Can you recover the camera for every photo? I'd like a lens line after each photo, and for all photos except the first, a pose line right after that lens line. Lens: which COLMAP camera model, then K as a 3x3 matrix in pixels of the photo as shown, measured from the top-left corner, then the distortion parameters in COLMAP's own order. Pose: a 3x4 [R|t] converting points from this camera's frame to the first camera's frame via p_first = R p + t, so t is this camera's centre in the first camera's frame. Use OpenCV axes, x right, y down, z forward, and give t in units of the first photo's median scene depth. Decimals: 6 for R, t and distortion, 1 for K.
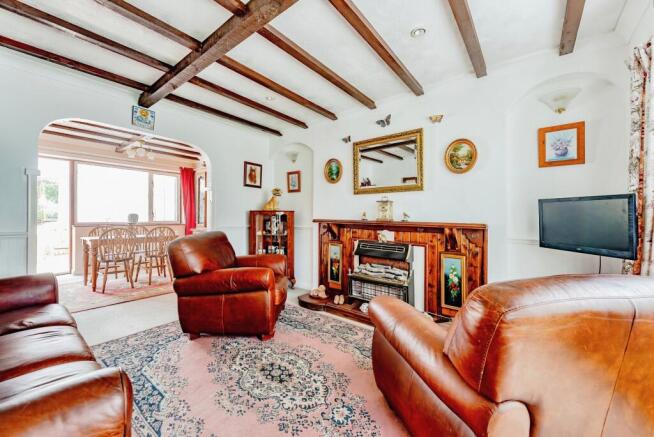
lens RADIAL K [[255.5, 0, 328.9], [0, 255.5, 216.2], [0, 0, 1]] dist [-0.006759, -0.000013]
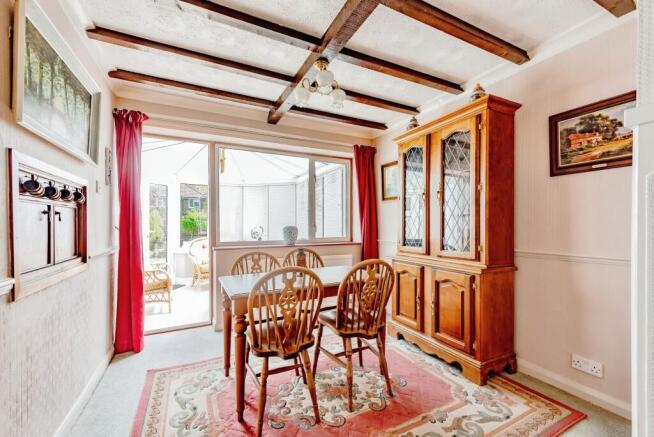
lens RADIAL K [[271.5, 0, 326.7], [0, 271.5, 220.3], [0, 0, 1]] dist [0.019637, -0.000002]
pose [[0.905971, -0.001412, -0.423337, -0.399835], [0.005304, 0.999954, 0.008015, -0.028264], [0.423307, -0.009507, 0.905937, 0.431956]]
